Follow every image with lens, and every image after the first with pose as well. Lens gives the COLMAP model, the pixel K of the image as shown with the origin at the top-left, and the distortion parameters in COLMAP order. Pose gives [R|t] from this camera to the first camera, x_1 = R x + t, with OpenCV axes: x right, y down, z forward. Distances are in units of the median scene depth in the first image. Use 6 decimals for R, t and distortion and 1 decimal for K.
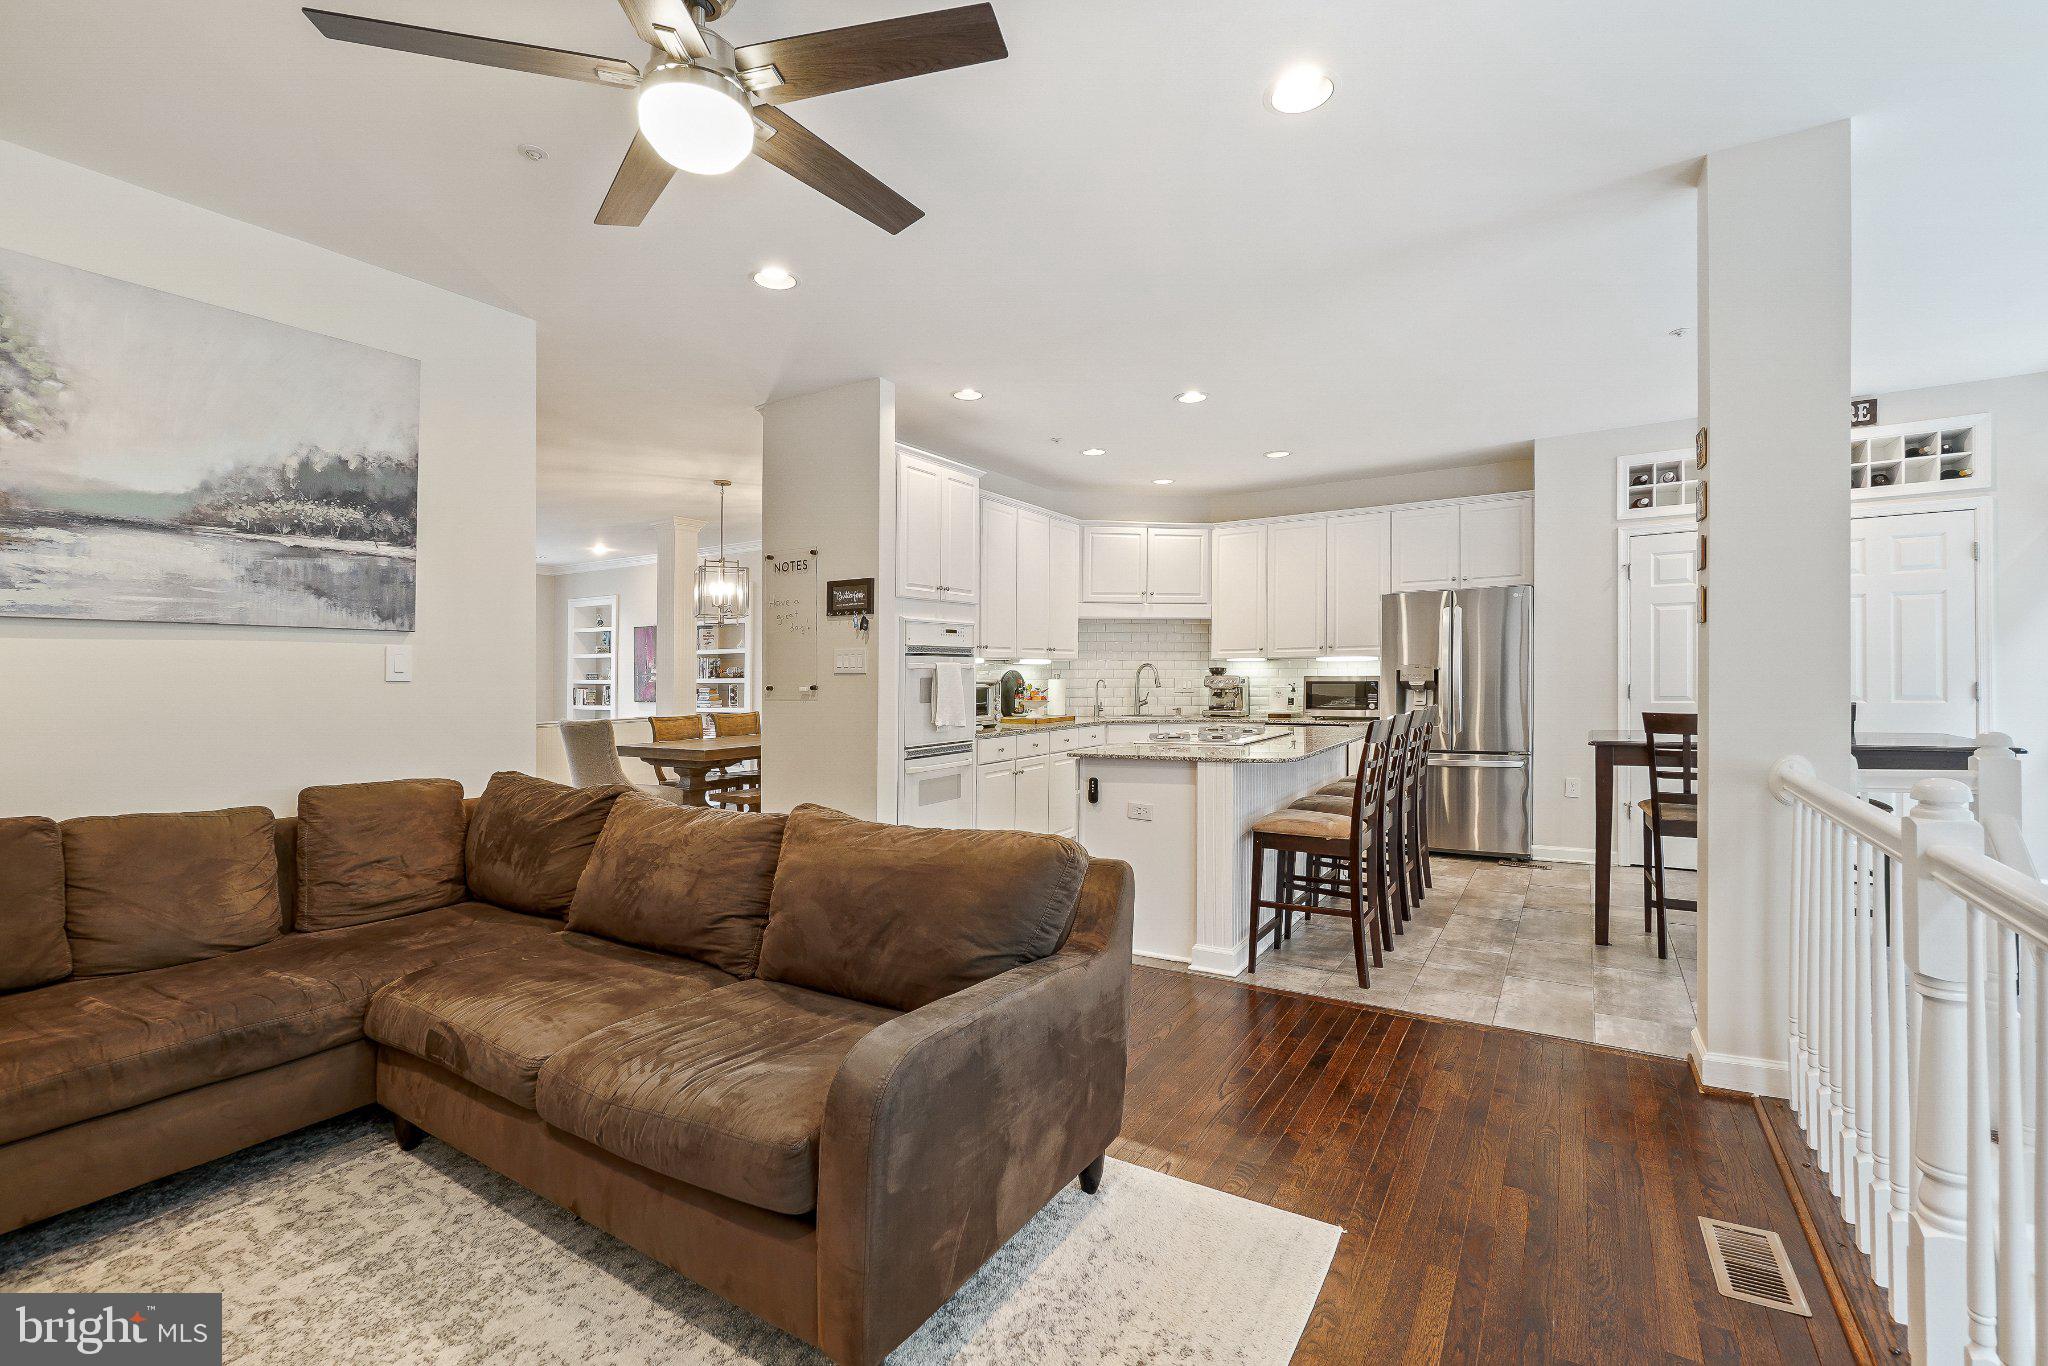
lens RADIAL K [[904.4, 0, 1029.2], [0, 904.4, 673.5], [0, 0, 1]] dist [0.000698, -0.000003]
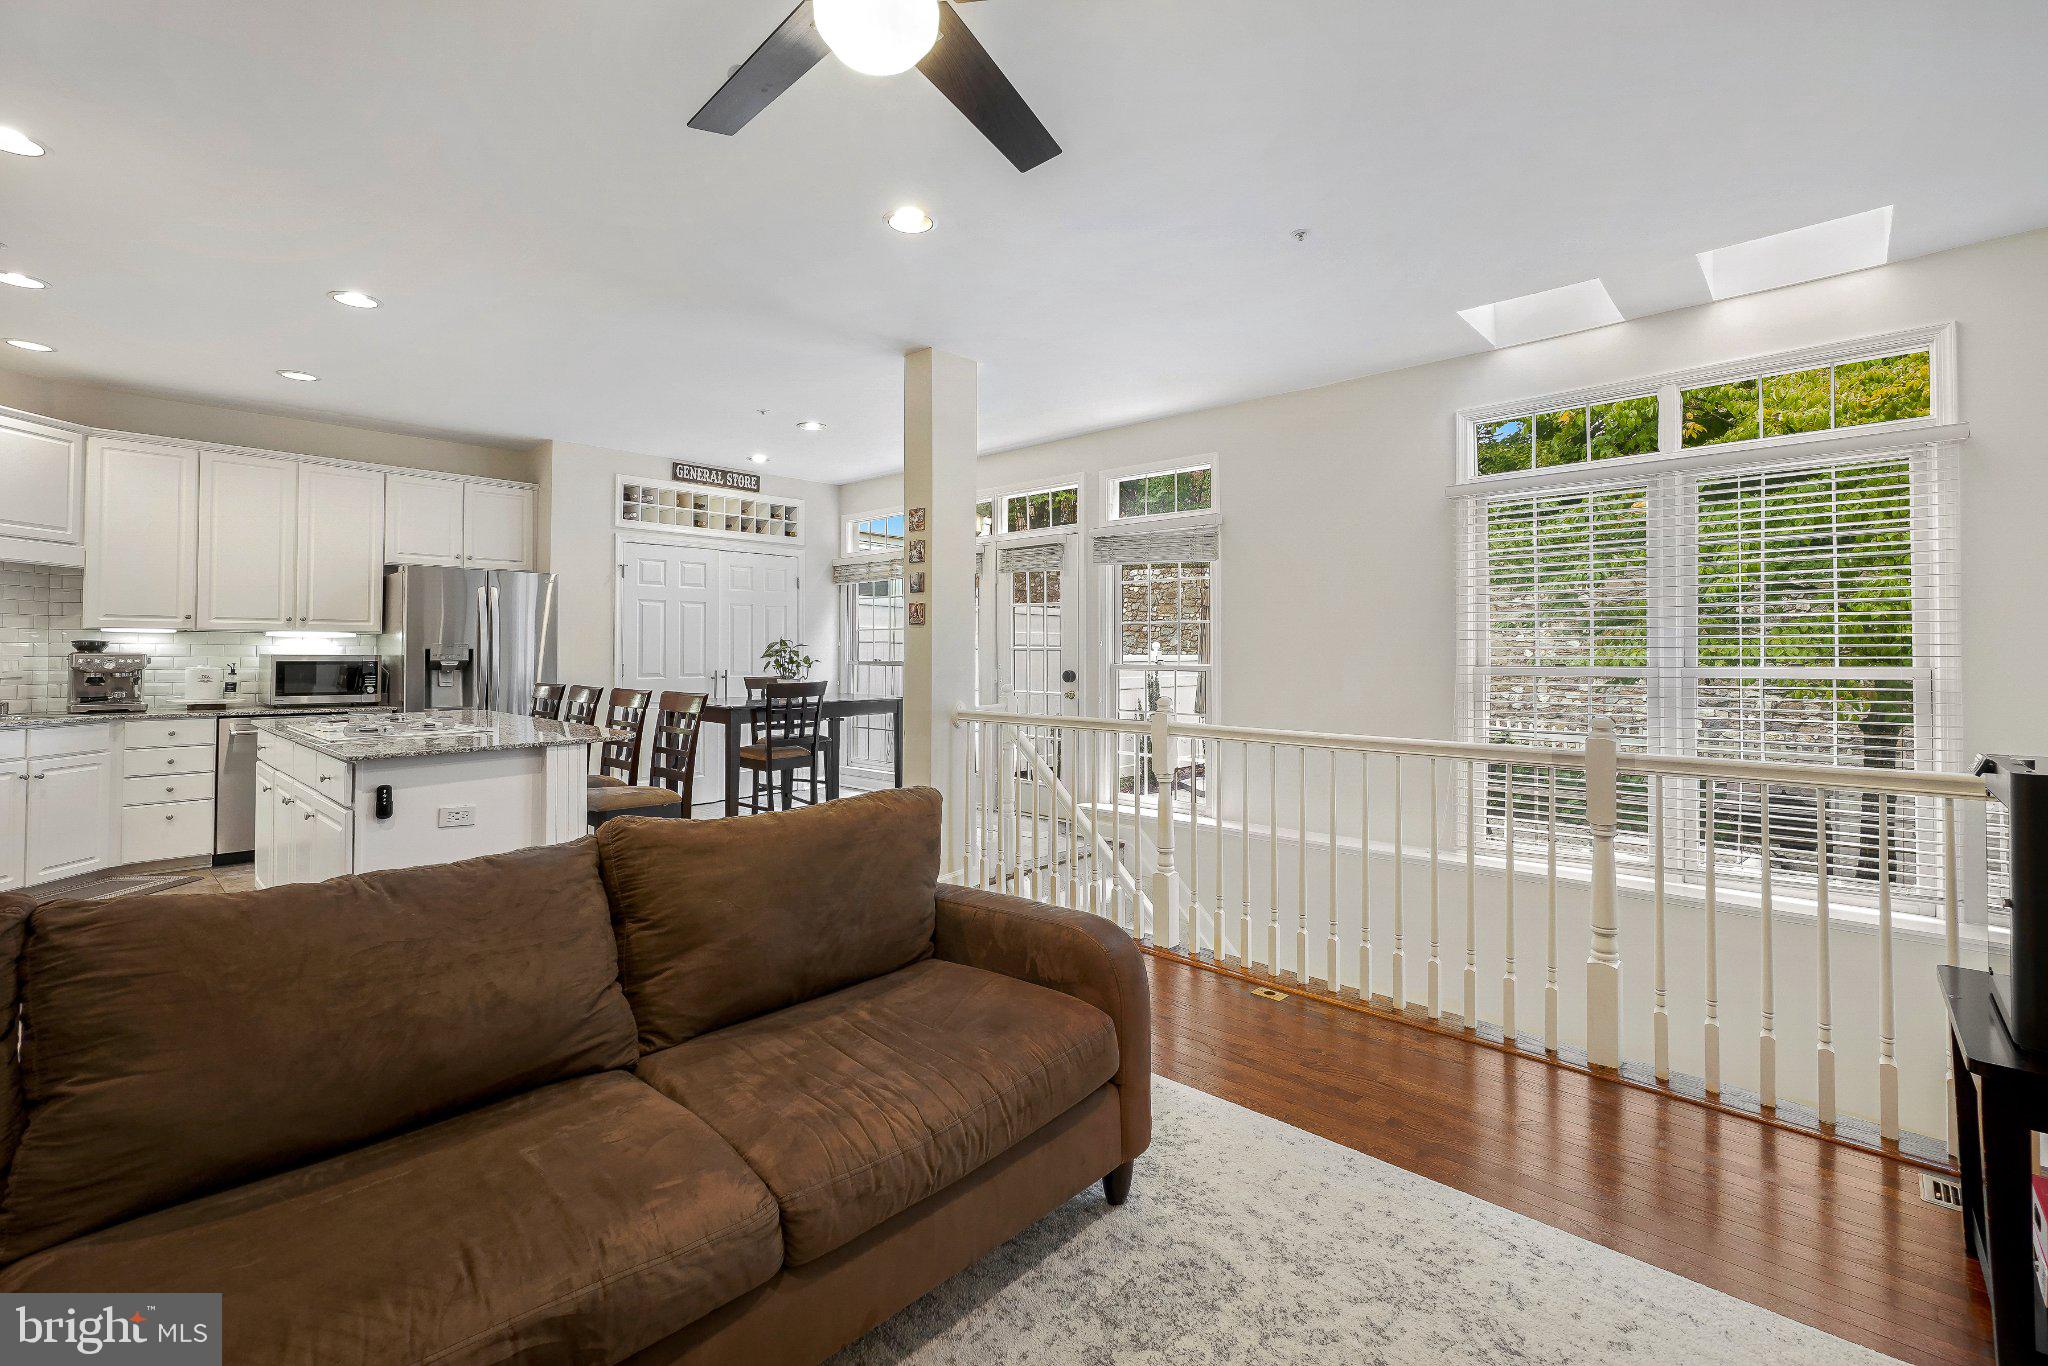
lens RADIAL K [[910.6, 0, 1022.2], [0, 910.6, 647.4], [0, 0, 1]] dist [-0.001621, 0.000014]
pose [[0.193652, 0.018032, 0.980905, -0.379451], [-0.007507, 0.999829, -0.016898, 0.005582], [-0.981042, -0.004092, 0.193754, 0.215968]]
